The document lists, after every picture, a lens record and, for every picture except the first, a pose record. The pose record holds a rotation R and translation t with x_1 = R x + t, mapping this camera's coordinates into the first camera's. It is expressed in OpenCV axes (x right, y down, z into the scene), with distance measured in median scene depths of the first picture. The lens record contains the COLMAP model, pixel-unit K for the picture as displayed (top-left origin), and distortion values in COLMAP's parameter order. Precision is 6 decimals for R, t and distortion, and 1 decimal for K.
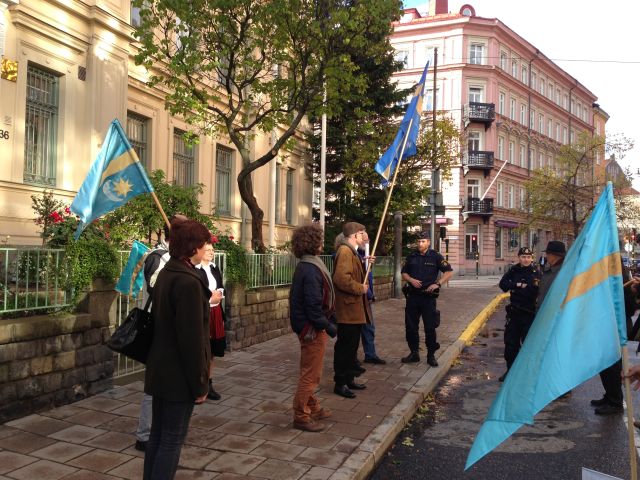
lens RADIAL K [[578.8, 0, 320.0], [0, 578.8, 240.0], [0, 0, 1]] dist [0.132610, -0.233801]
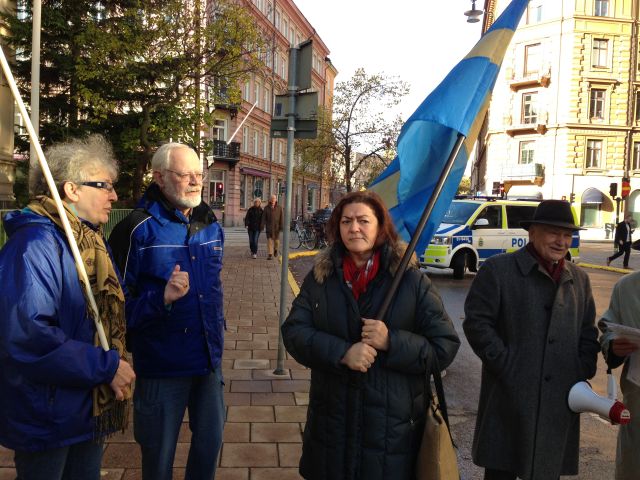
lens RADIAL K [[578.8, 0, 320.0], [0, 578.8, 240.0], [0, 0, 1]] dist [0.132610, -0.233801]
pose [[0.892956, -0.007605, 0.450080, -0.003571], [-0.033330, 0.995996, 0.082957, 0.000531], [-0.448908, -0.089078, 0.889127, 0.121062]]
